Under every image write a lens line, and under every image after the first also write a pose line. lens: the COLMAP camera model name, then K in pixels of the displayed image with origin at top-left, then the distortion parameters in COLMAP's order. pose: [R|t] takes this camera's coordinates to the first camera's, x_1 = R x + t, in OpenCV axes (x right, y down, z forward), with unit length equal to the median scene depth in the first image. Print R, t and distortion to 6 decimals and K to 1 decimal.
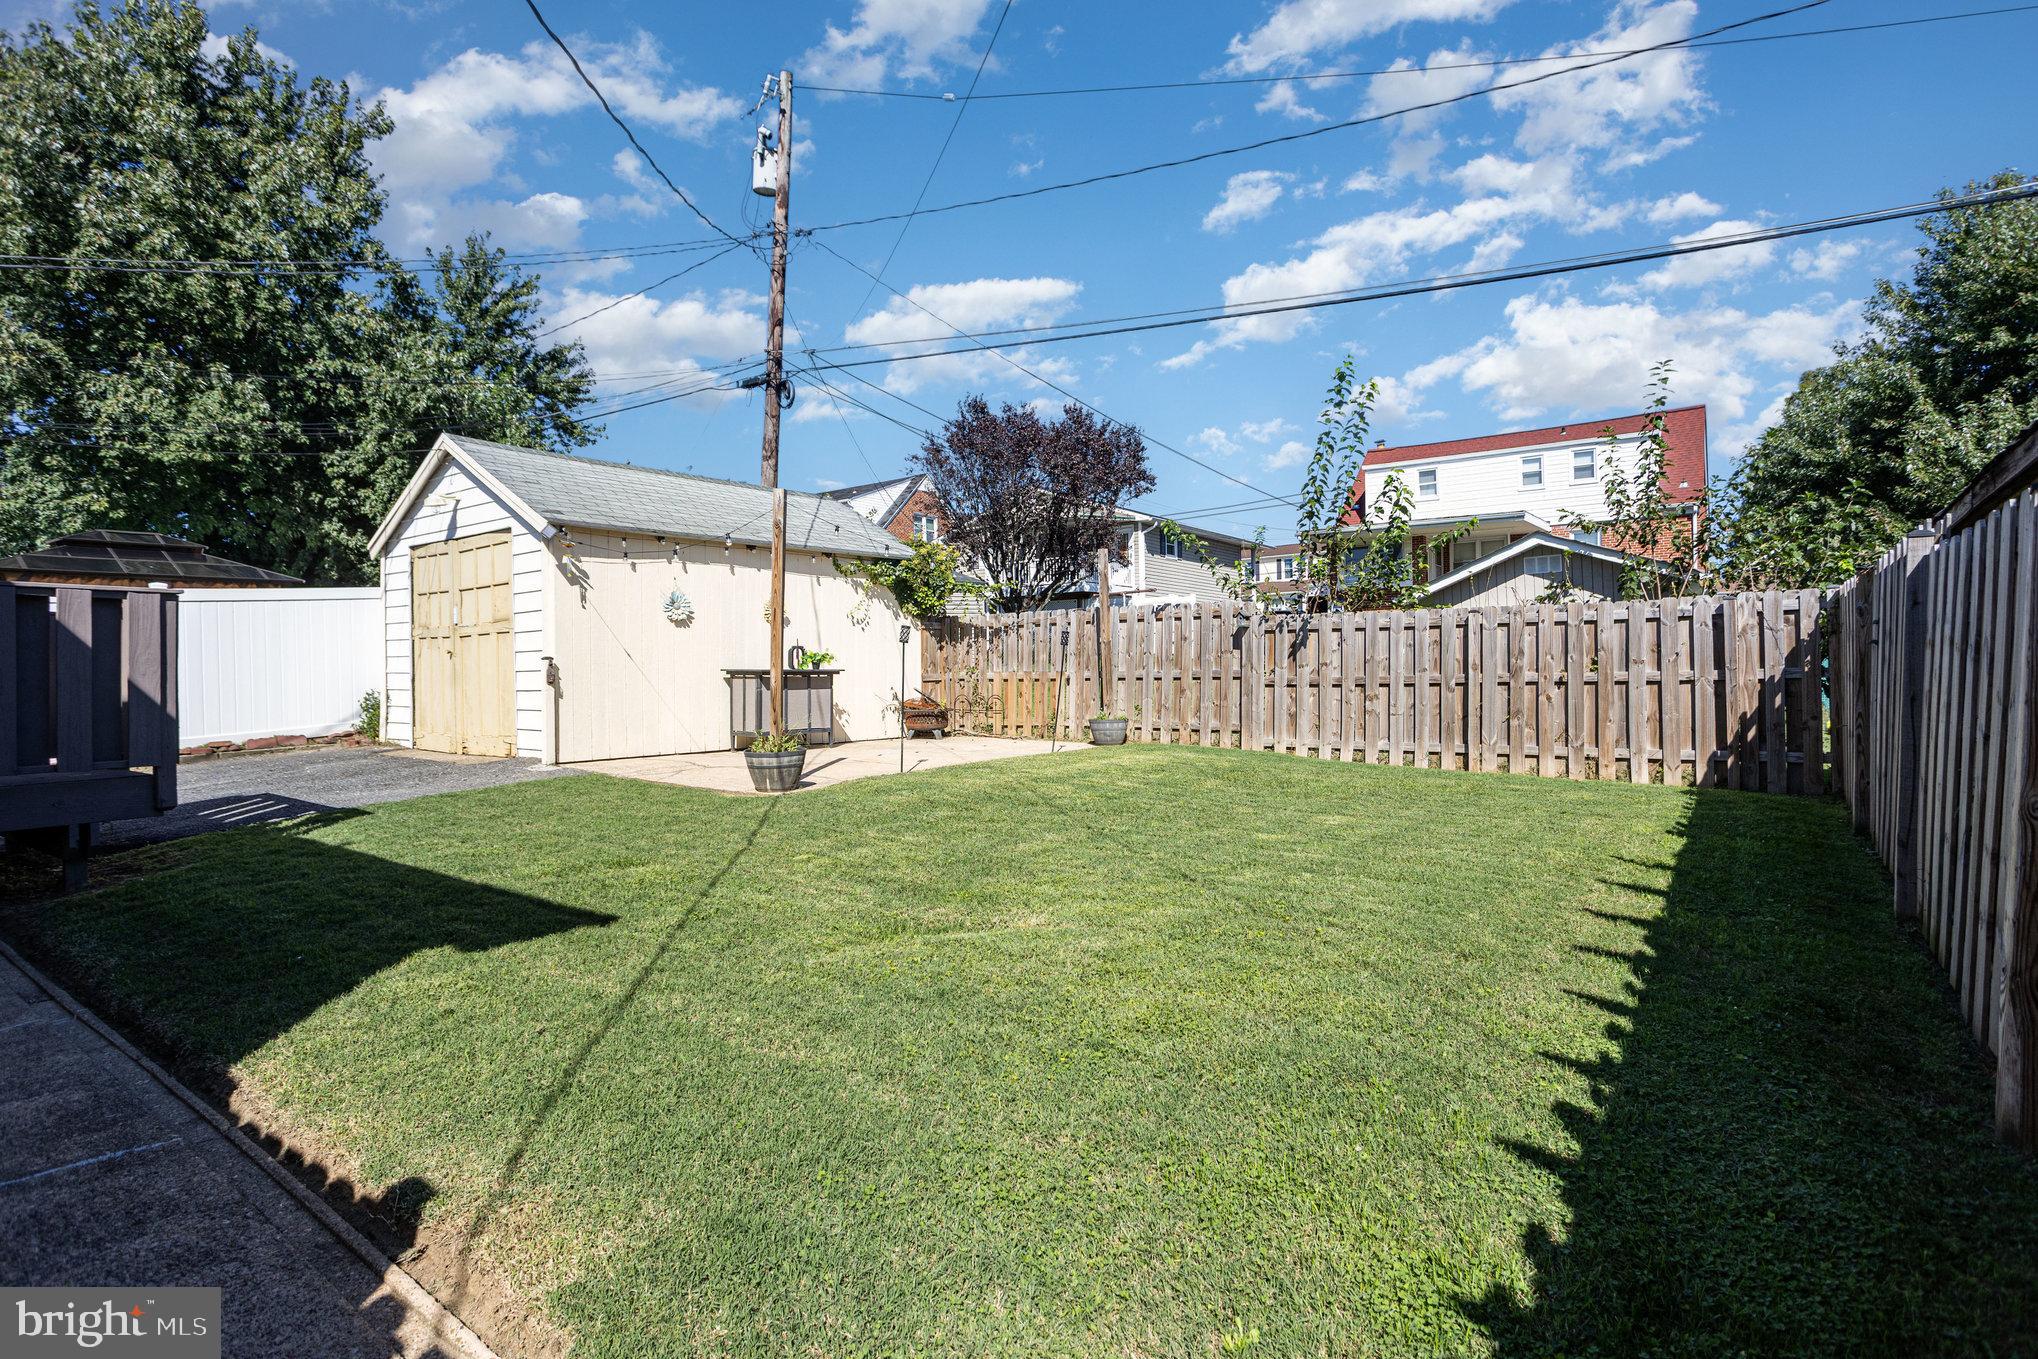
lens RADIAL K [[1005.9, 0, 1019.0], [0, 1005.9, 679.5], [0, 0, 1]] dist [-0.056674, 0.032130]
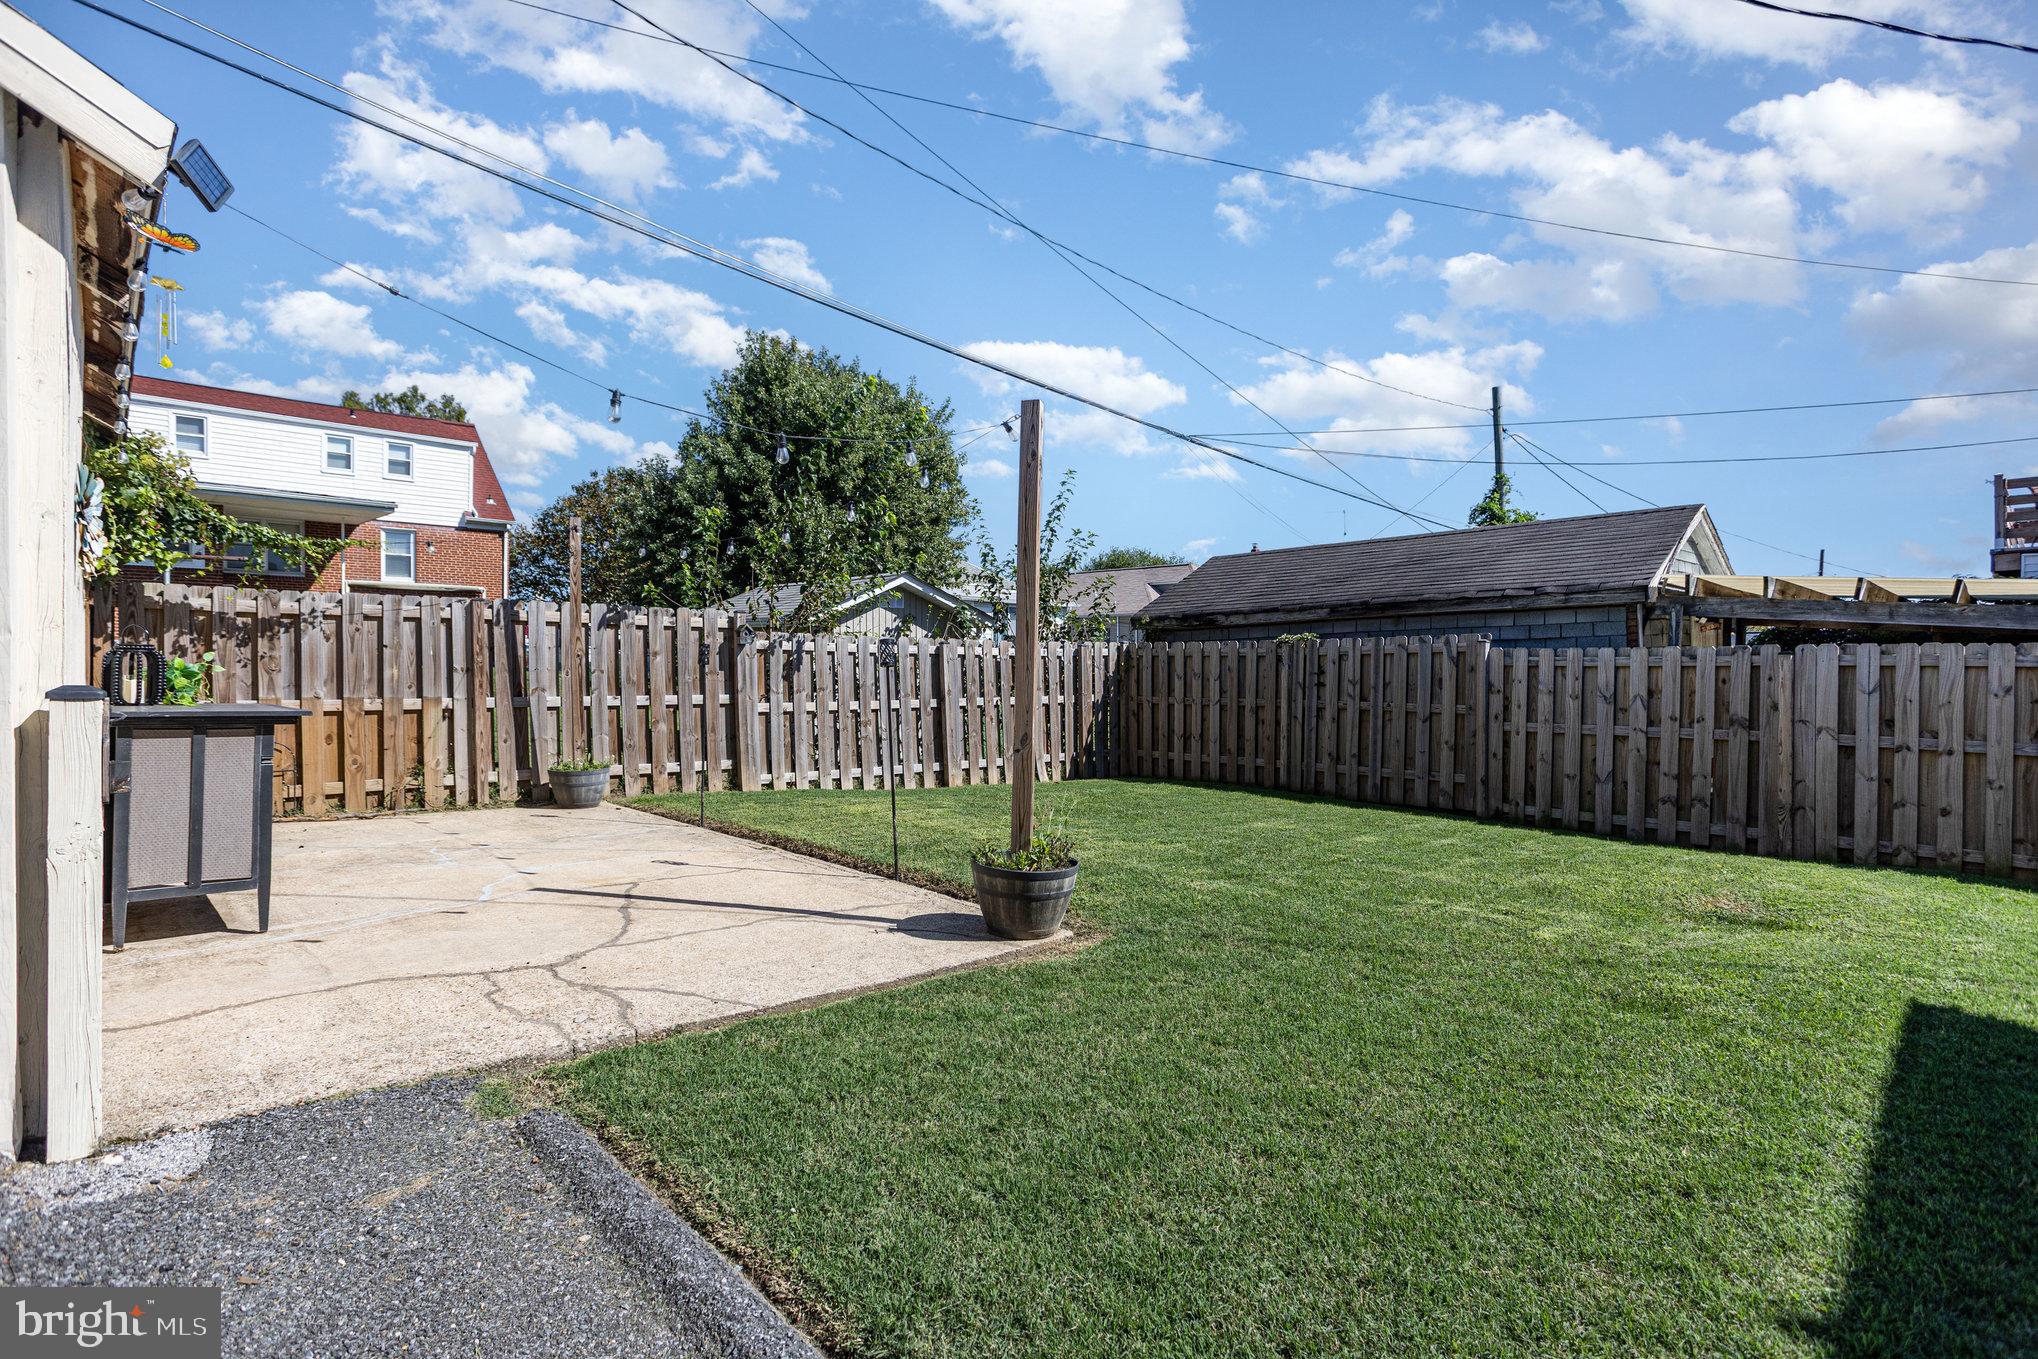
lens RADIAL K [[1005.9, 0, 1019.0], [0, 1005.9, 679.5], [0, 0, 1]] dist [-0.056674, 0.032130]
pose [[0.176416, 0.006092, 0.984297, -0.373723], [-0.002194, 0.999981, -0.005796, -0.012406], [-0.984313, -0.001137, 0.176426, 0.429874]]
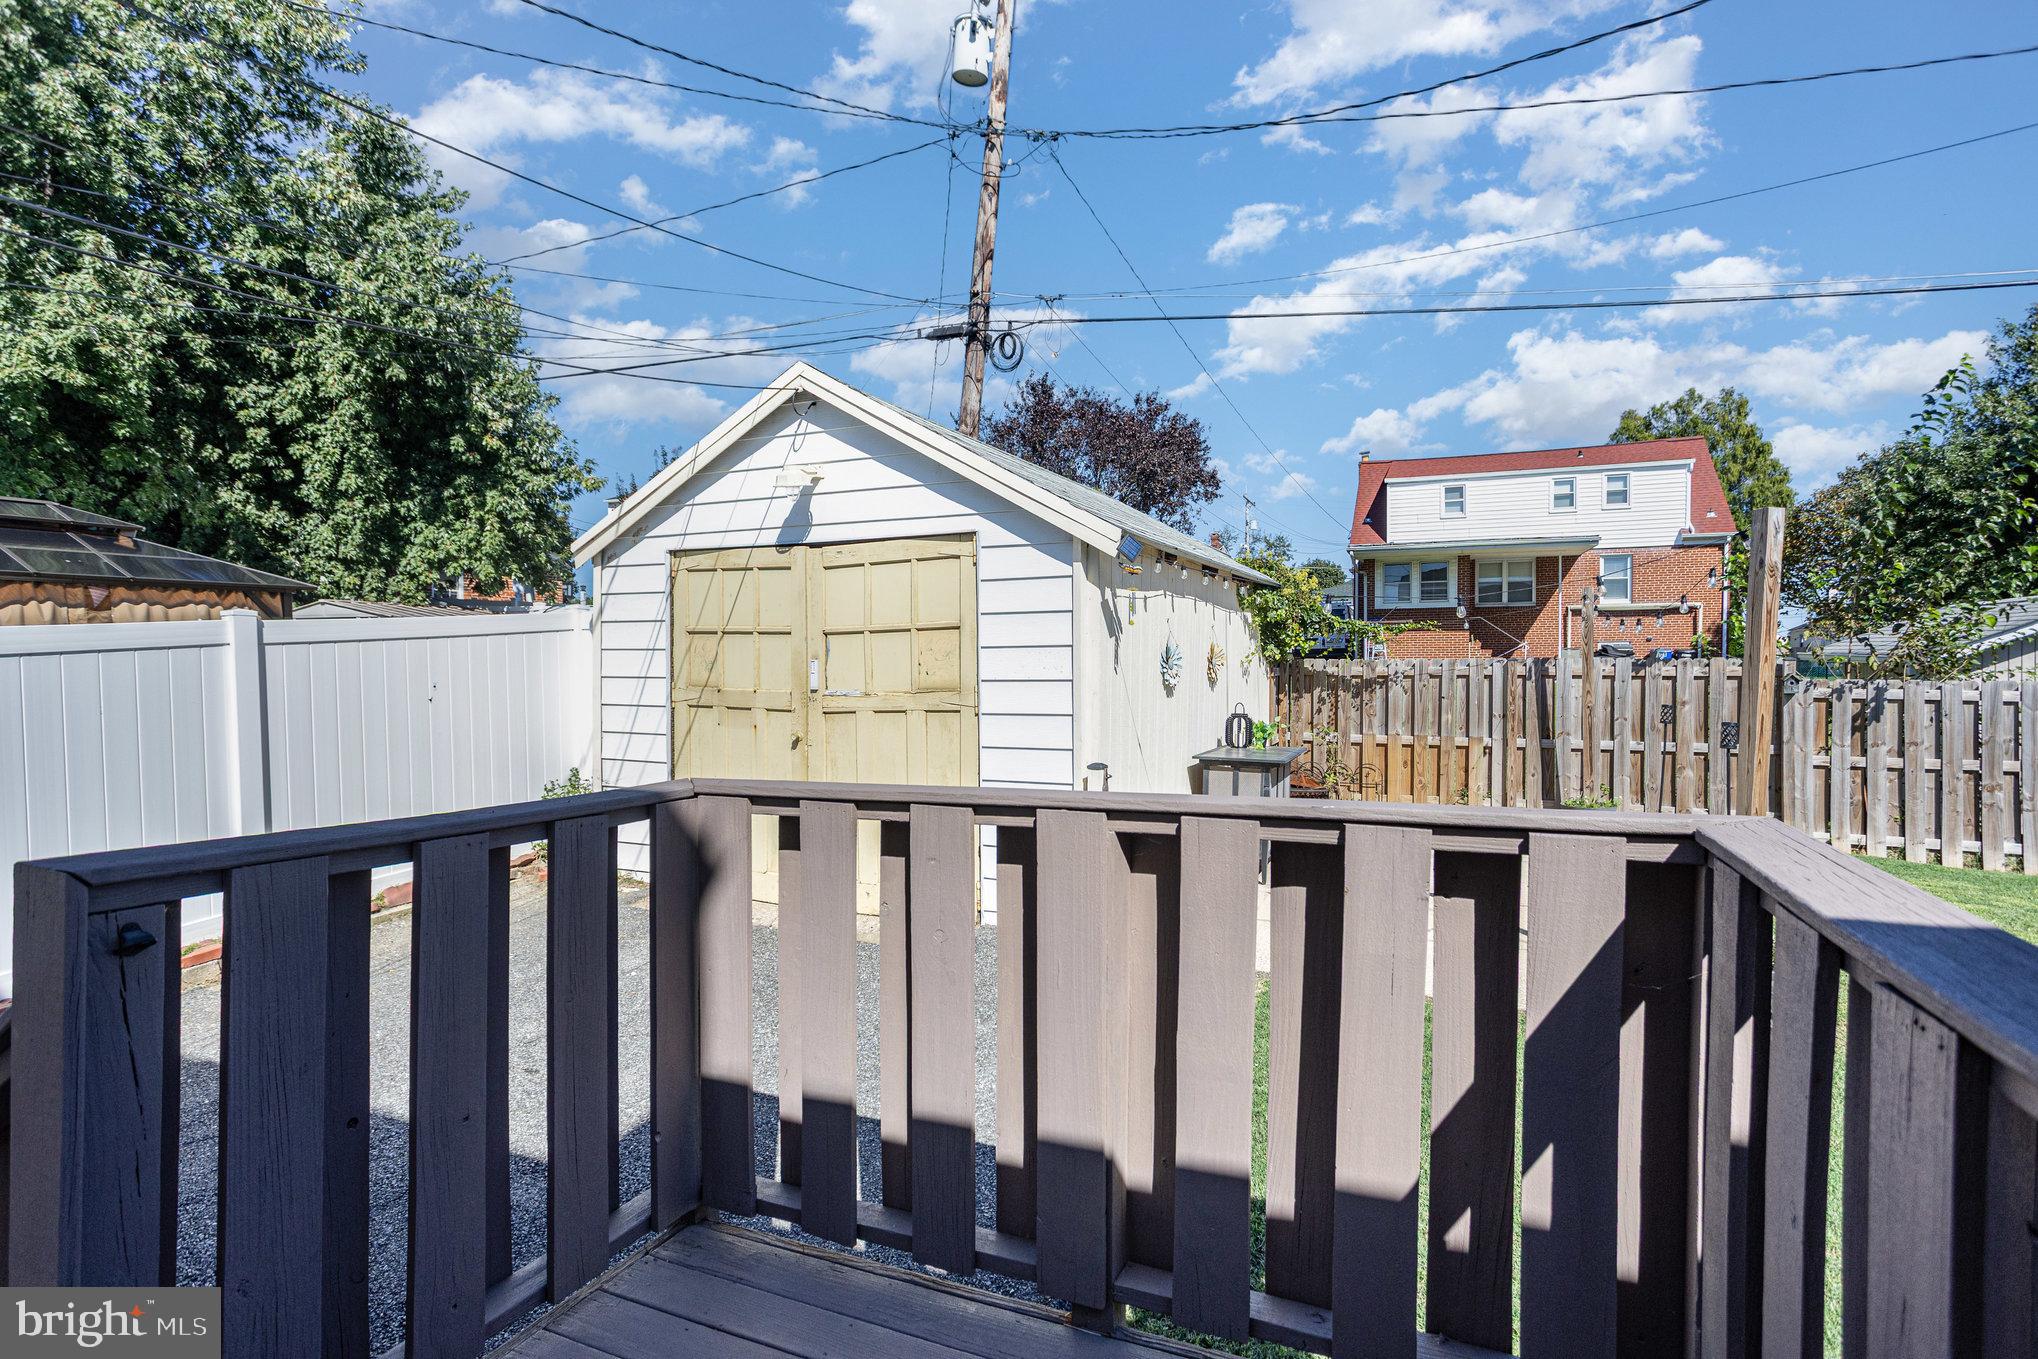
lens RADIAL K [[1005.9, 0, 1019.0], [0, 1005.9, 679.5], [0, 0, 1]] dist [-0.056674, 0.032130]
pose [[0.976921, 0.007523, 0.213466, -0.364450], [-0.008855, 0.999947, 0.005288, -0.041896], [-0.213415, -0.007056, 0.976936, 0.251808]]
